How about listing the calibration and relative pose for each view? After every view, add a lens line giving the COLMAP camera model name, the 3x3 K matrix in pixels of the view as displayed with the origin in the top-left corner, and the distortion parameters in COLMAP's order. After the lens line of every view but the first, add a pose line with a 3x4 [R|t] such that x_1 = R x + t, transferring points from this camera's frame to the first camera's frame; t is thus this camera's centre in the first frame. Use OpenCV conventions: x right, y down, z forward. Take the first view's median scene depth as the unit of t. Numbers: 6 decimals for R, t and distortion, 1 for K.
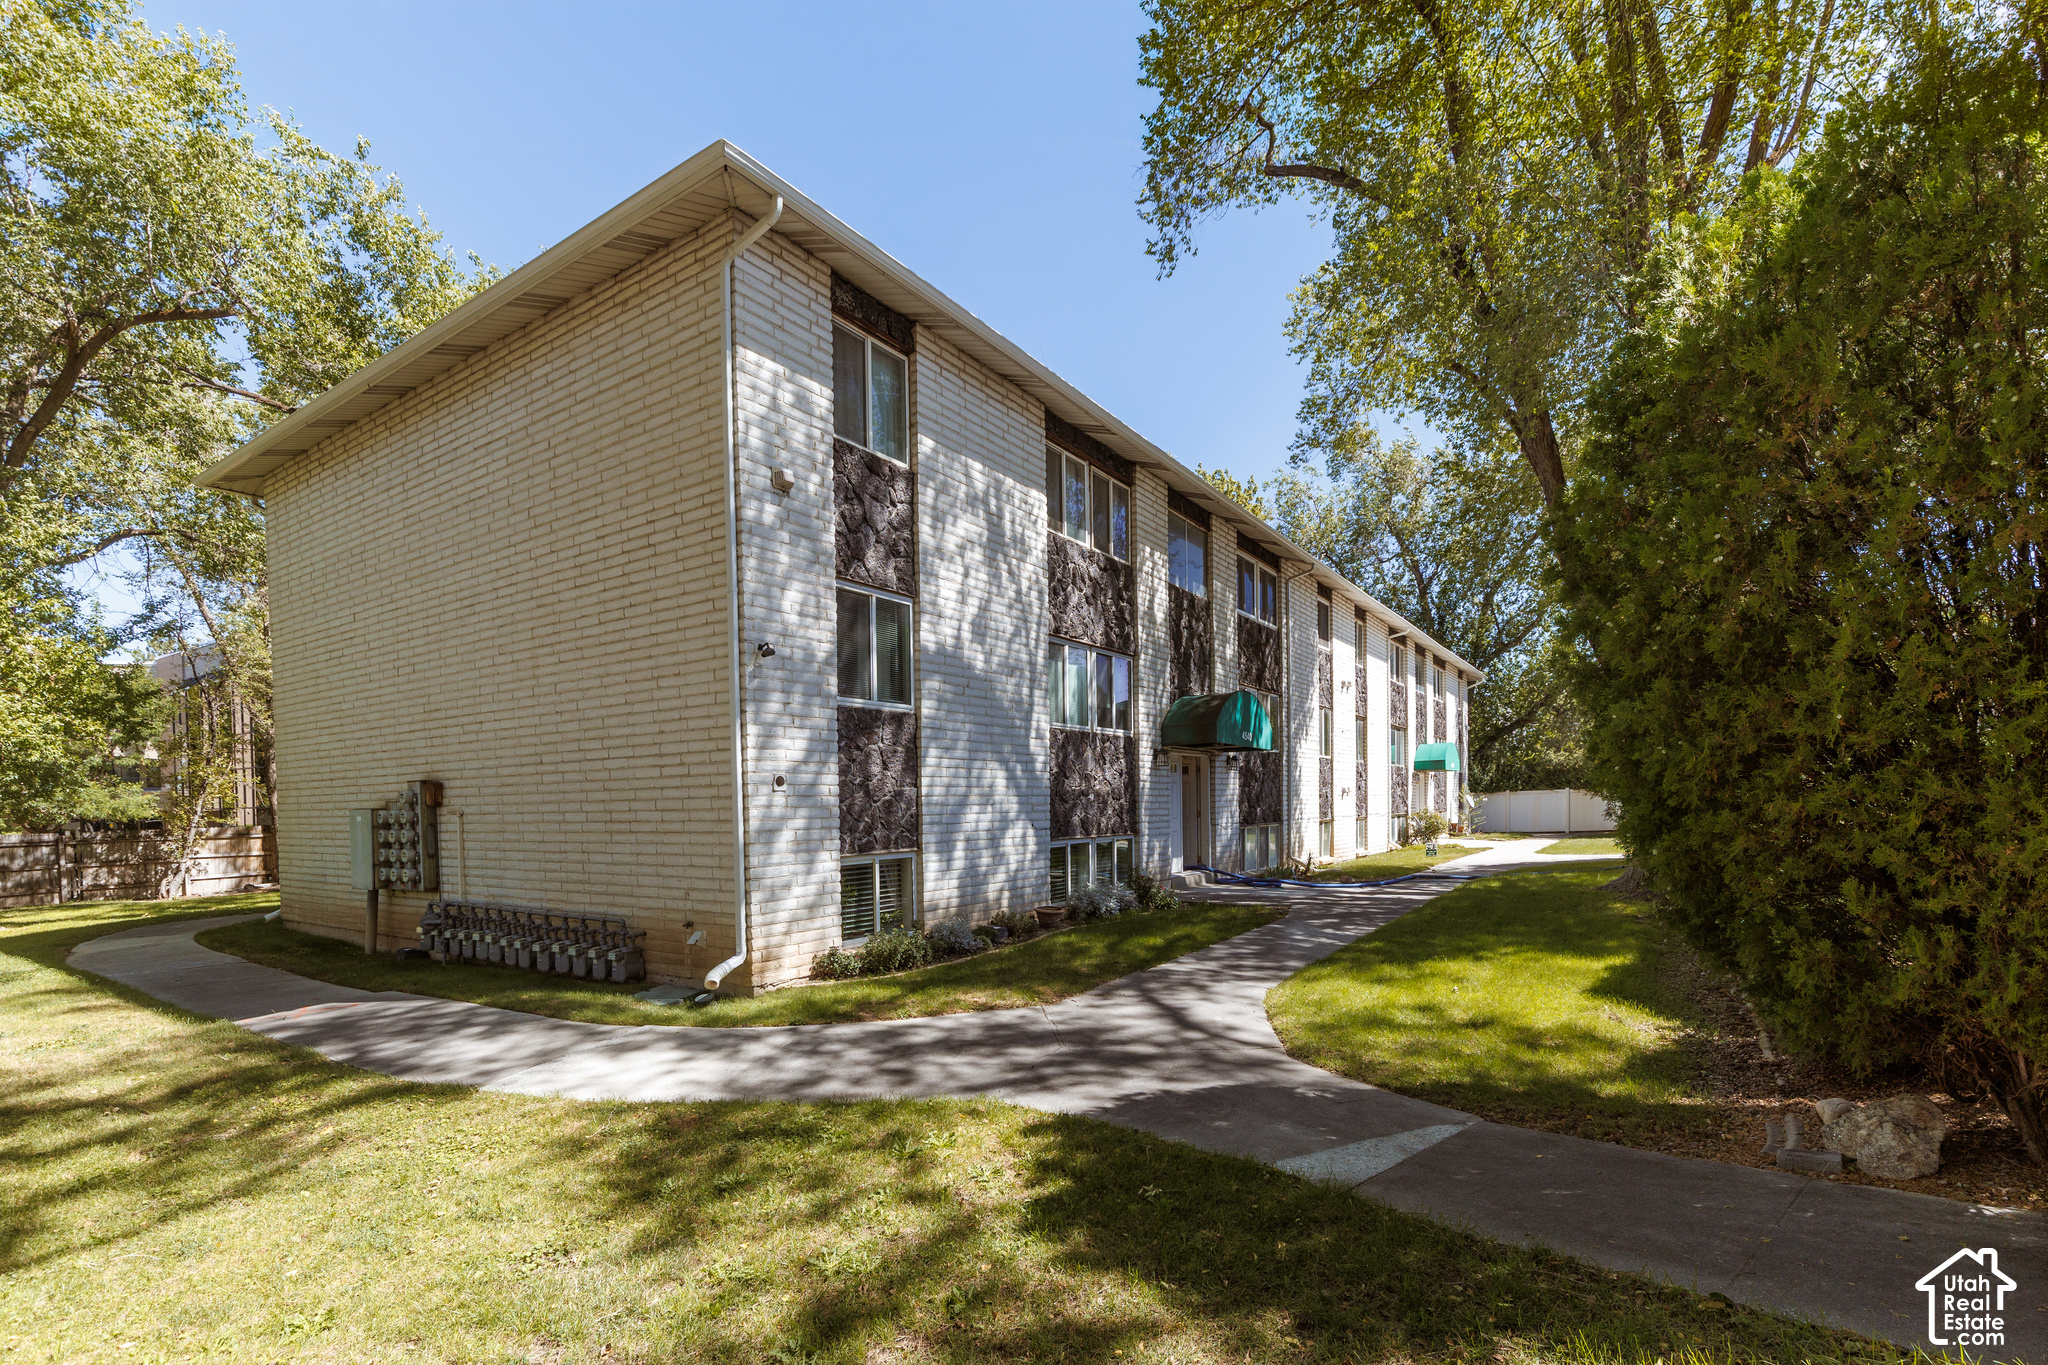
lens RADIAL K [[918.7, 0, 1028.1], [0, 918.7, 674.3], [0, 0, 1]] dist [0.007701, 0.000066]
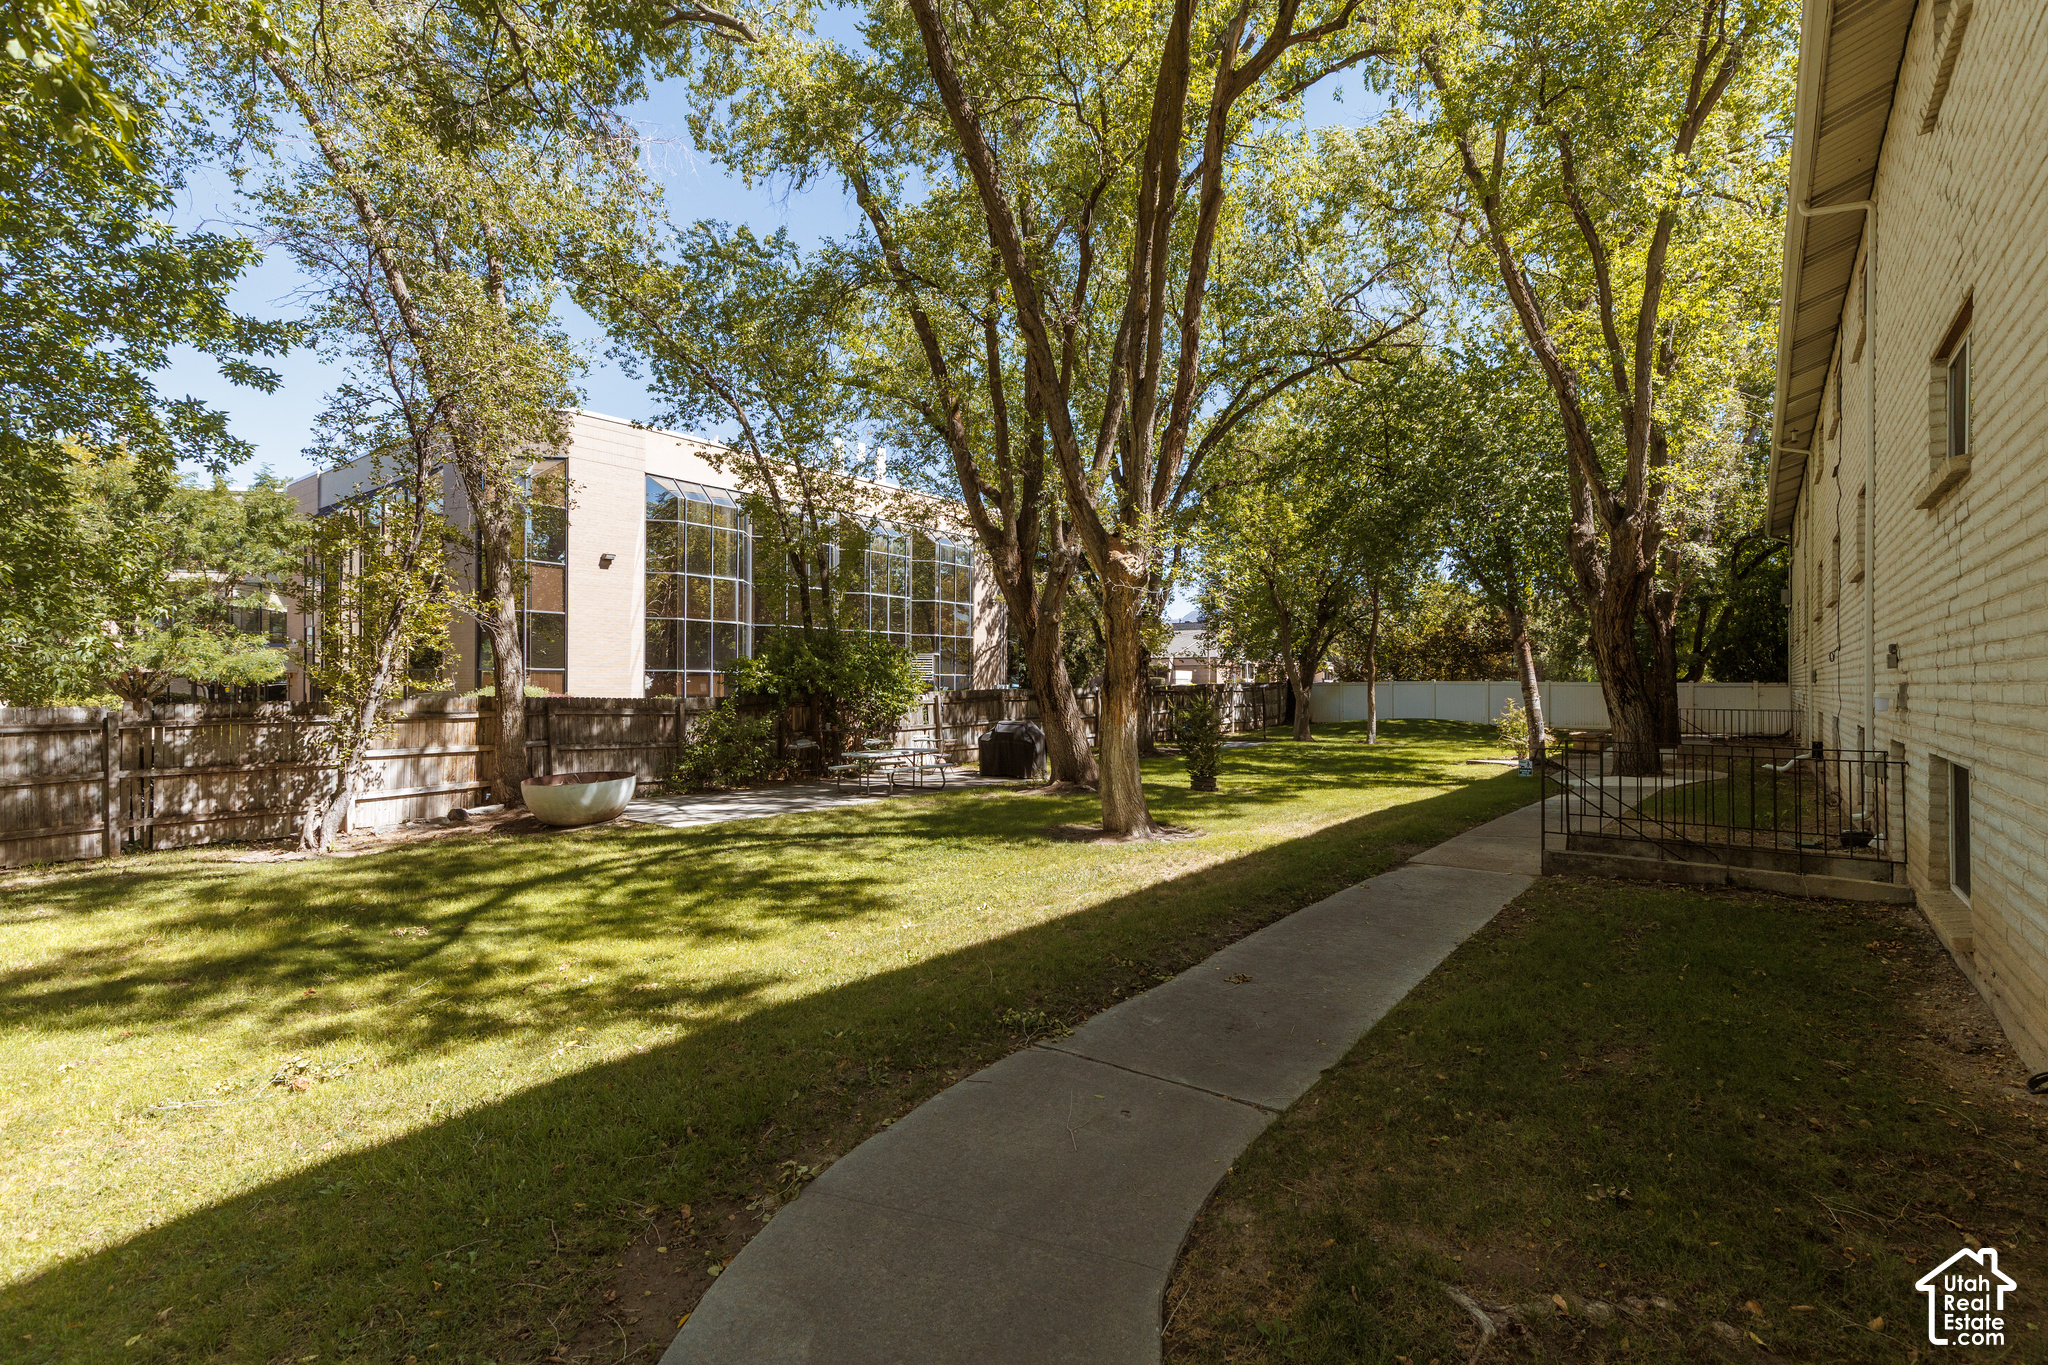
lens RADIAL K [[918.7, 0, 1028.1], [0, 918.7, 674.3], [0, 0, 1]] dist [0.007701, 0.000066]
pose [[0.996016, 0.013559, -0.088139, -0.499074], [-0.002897, 0.992771, 0.119990, 0.091976], [0.089129, -0.119256, 0.988855, 0.544541]]
